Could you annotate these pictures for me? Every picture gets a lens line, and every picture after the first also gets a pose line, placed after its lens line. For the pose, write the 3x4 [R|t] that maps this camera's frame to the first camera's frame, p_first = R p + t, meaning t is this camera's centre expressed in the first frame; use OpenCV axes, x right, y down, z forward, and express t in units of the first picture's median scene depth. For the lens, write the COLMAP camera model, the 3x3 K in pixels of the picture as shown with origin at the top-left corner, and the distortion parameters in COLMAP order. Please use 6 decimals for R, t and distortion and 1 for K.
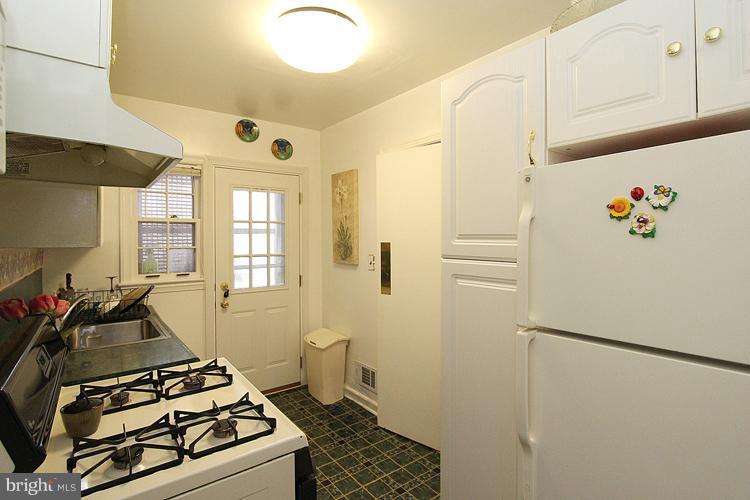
lens RADIAL K [[365.9, 0, 375.0], [0, 365.9, 254.0], [0, 0, 1]] dist [-0.006461, -0.000305]
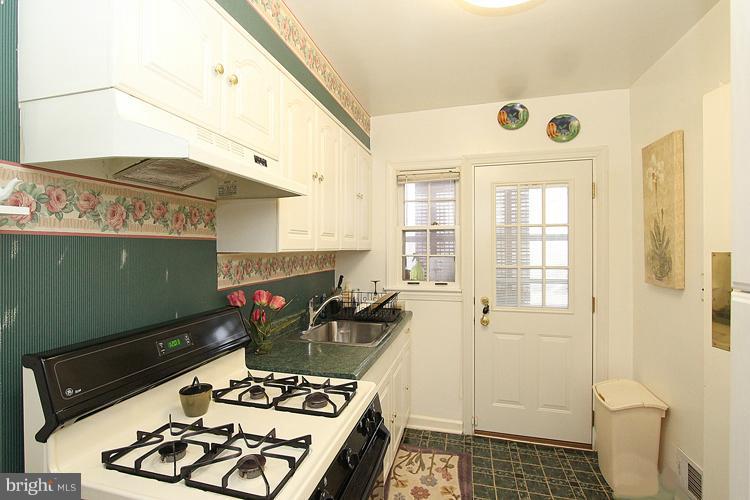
lens RADIAL K [[381.5, 0, 373.7], [0, 381.5, 257.2], [0, 0, 1]] dist [-0.003306, -0.000544]
pose [[0.597323, 0.019594, -0.801761, 0.148188], [-0.033353, 0.999444, -0.000423, -0.006057], [0.801307, 0.026994, 0.597644, 0.218233]]
